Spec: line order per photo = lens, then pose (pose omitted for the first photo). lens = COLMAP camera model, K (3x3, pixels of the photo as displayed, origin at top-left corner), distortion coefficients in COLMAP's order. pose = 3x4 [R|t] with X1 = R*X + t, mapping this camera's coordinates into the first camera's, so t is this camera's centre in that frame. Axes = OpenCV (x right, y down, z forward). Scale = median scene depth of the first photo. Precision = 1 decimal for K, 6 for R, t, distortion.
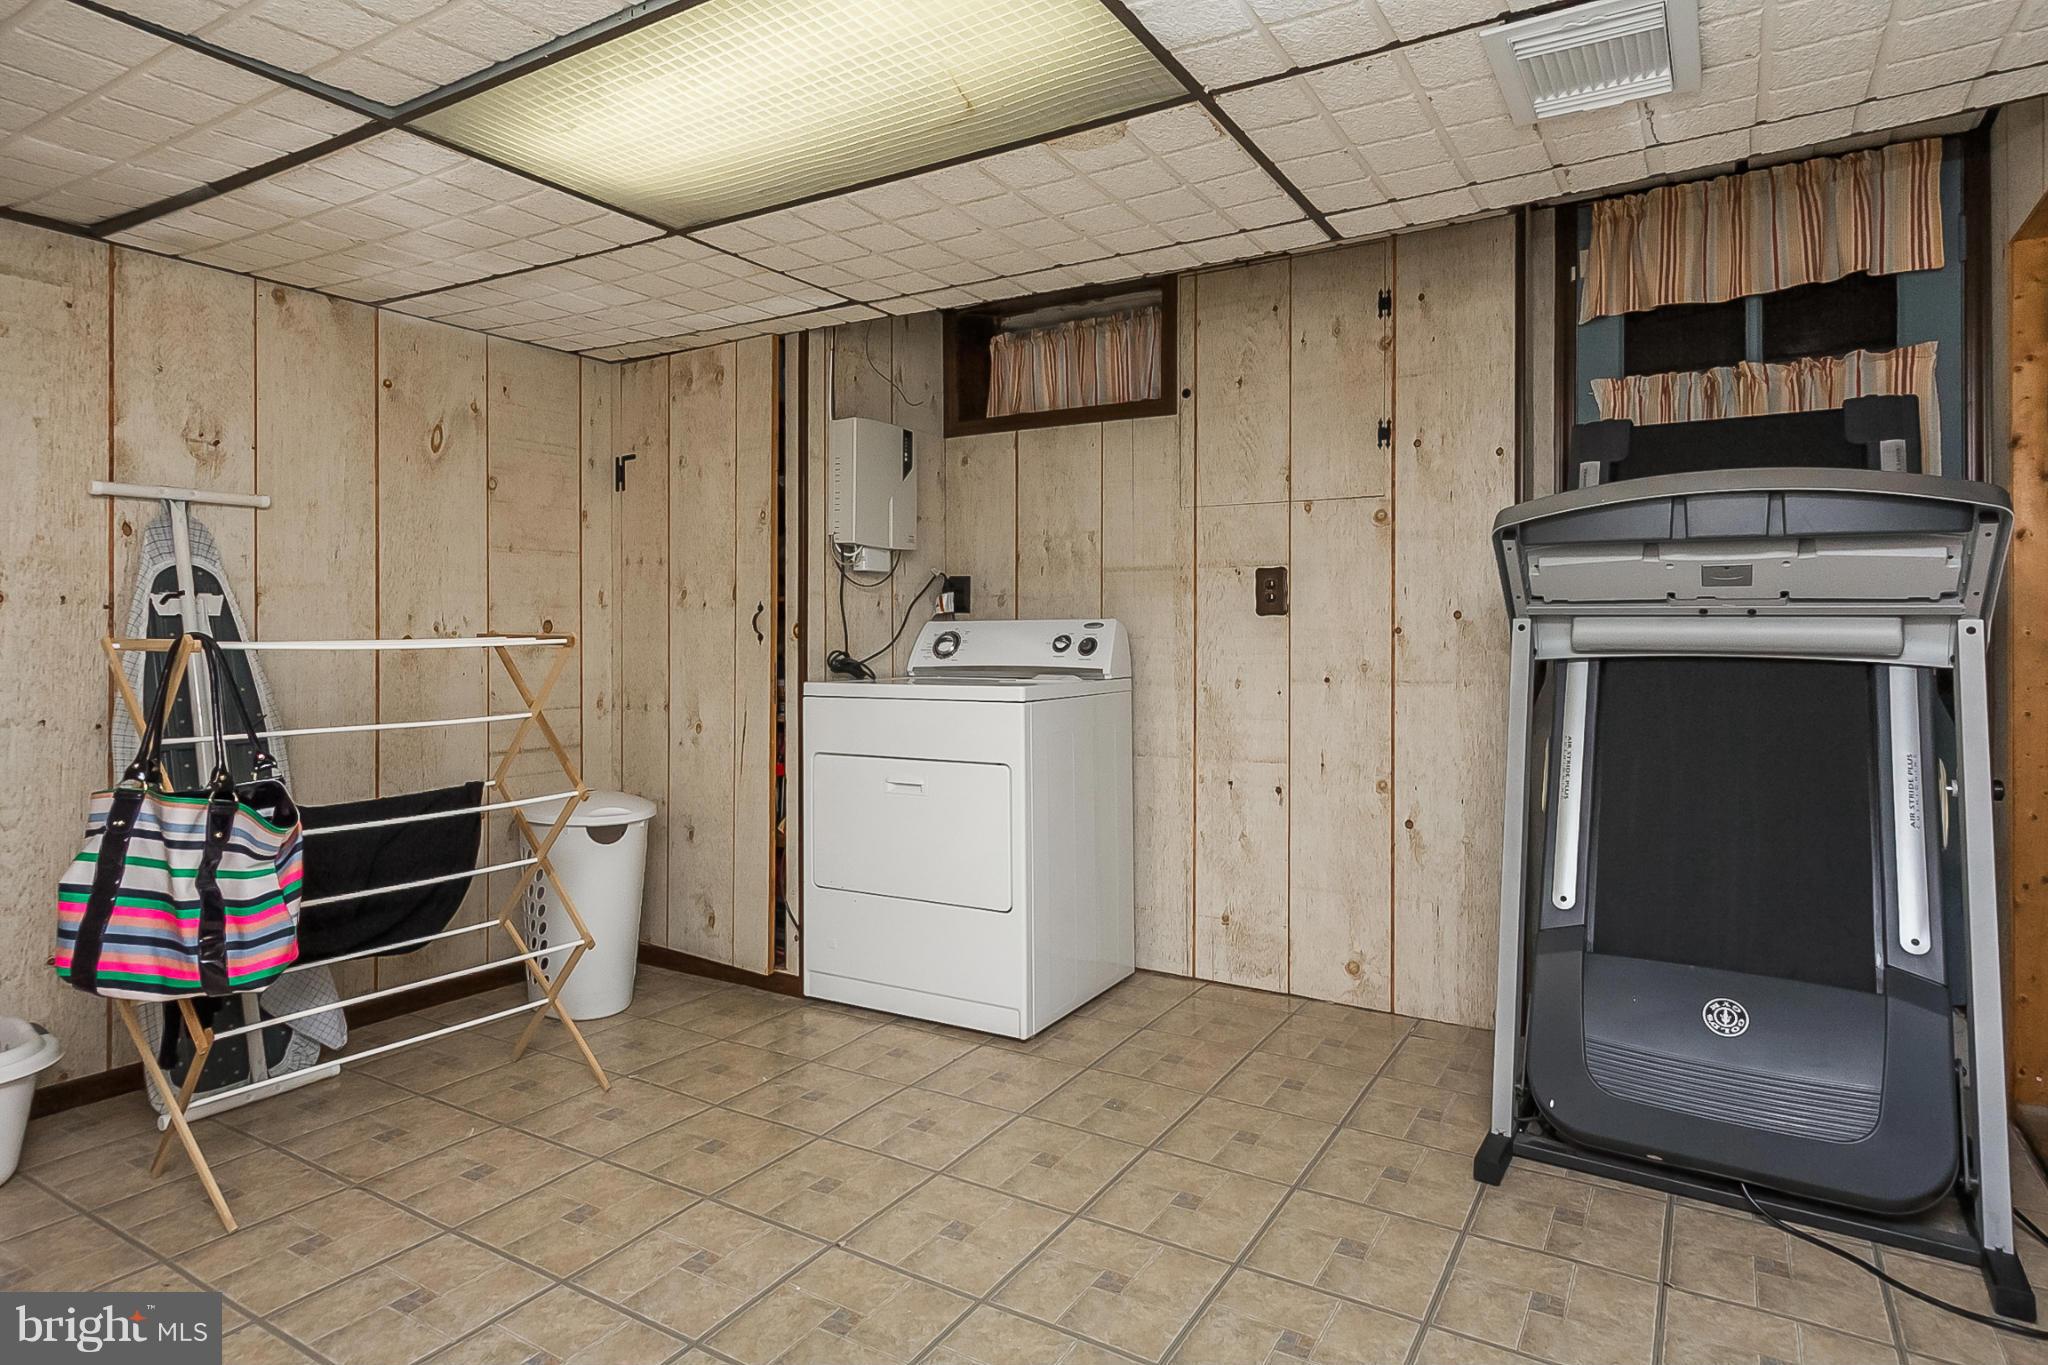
lens RADIAL K [[1110.9, 0, 1026.0], [0, 1110.9, 628.0], [0, 0, 1]] dist [0.014561, -0.003904]
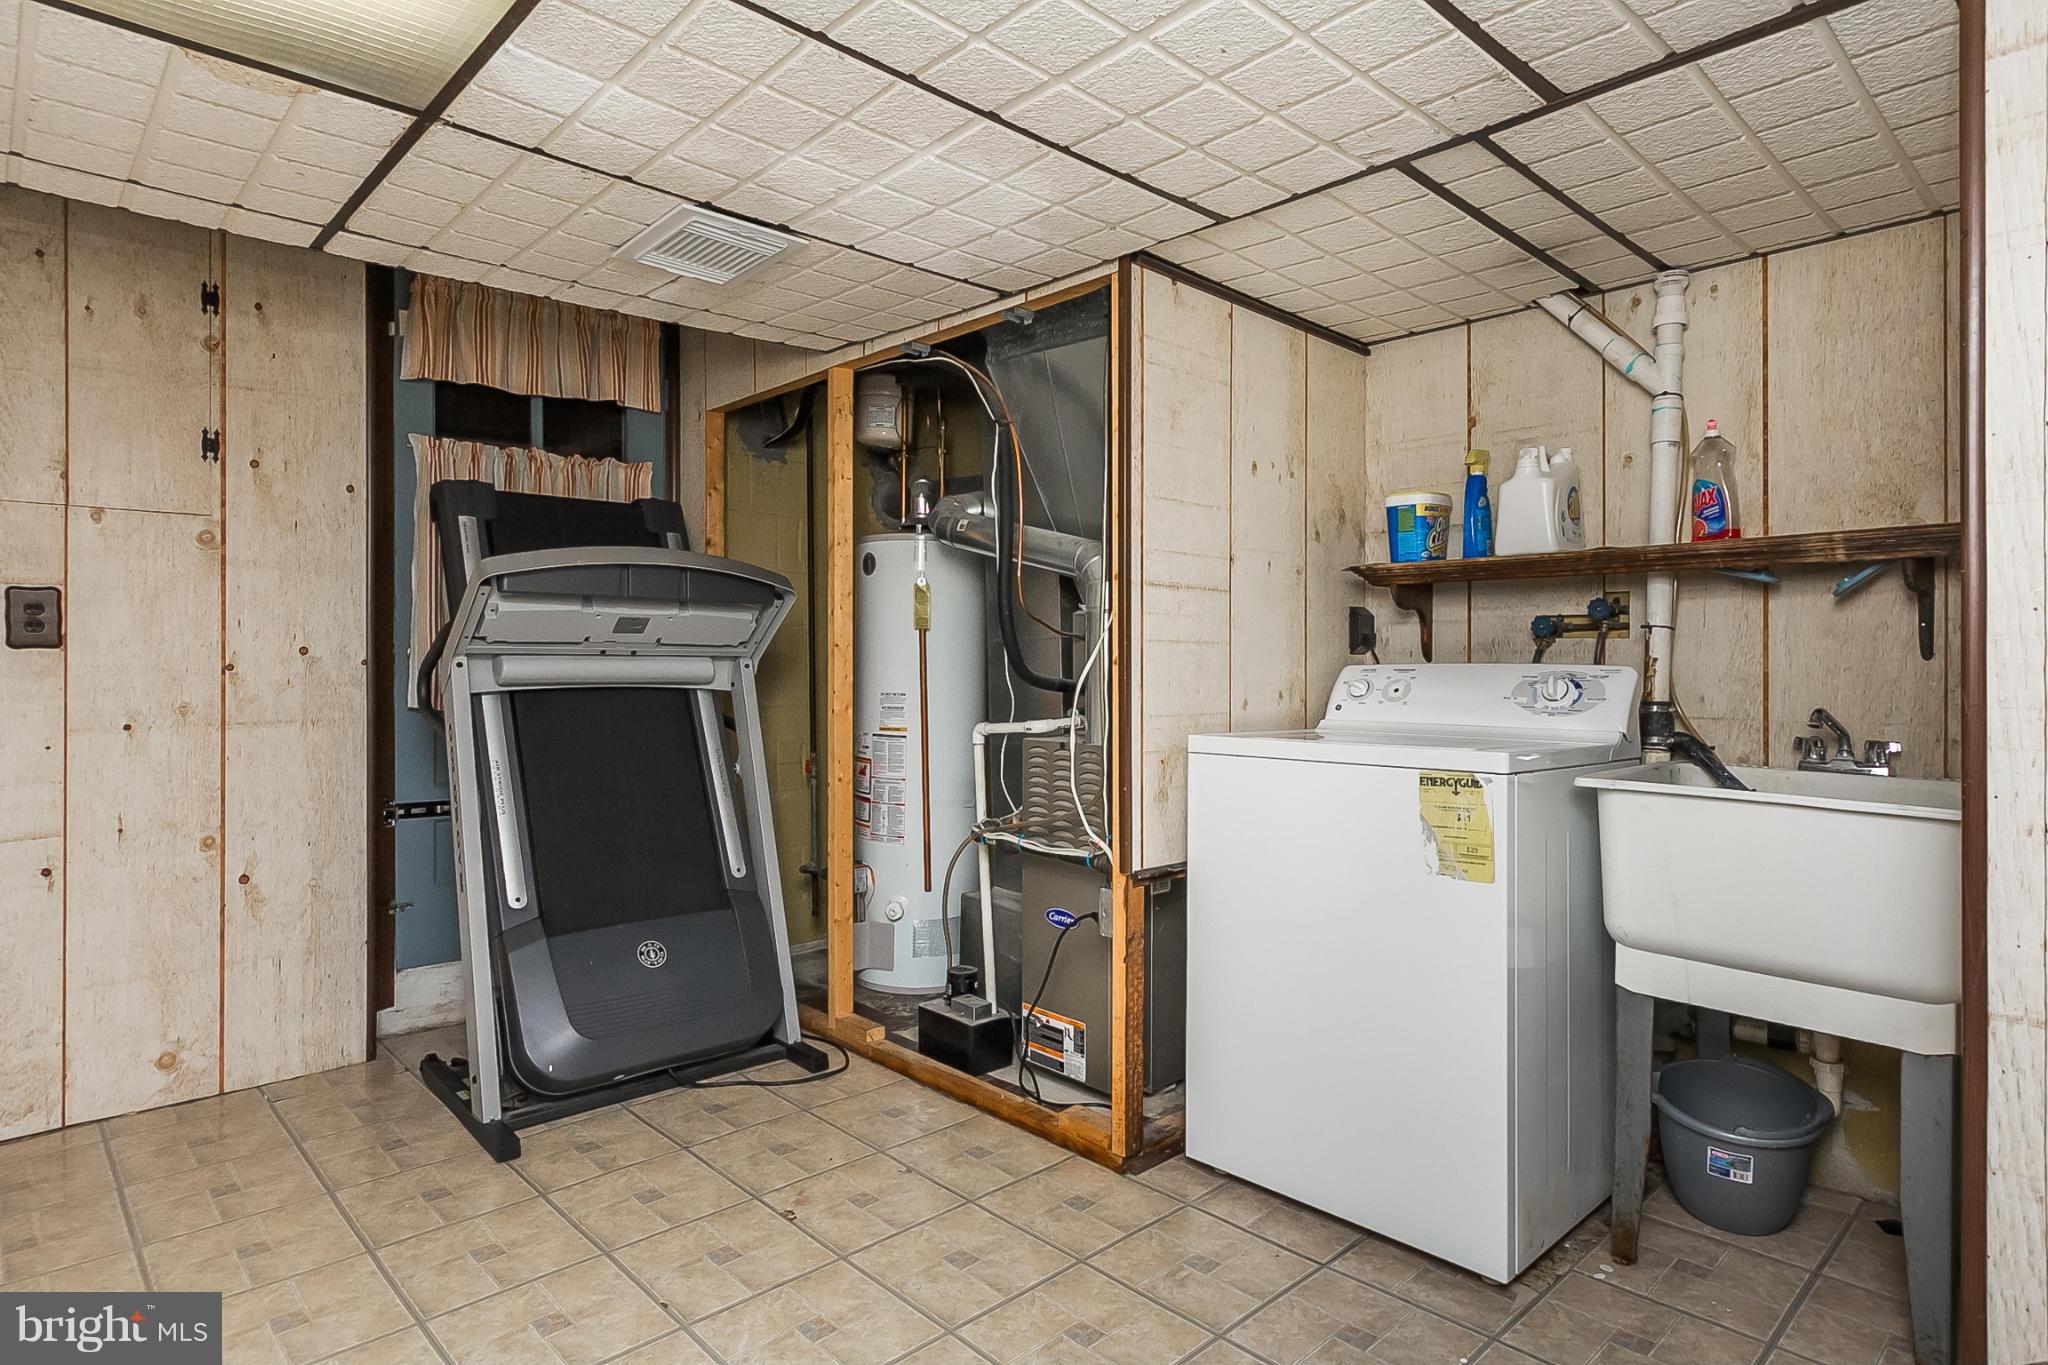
lens RADIAL K [[1110.9, 0, 1009.9], [0, 1110.9, 662.1], [0, 0, 1]] dist [0.014561, -0.003904]
pose [[0.281133, -0.002251, 0.959666, -0.368386], [-0.001325, 0.999995, 0.002734, -0.005454], [-0.959668, -0.002040, 0.281129, 0.142552]]
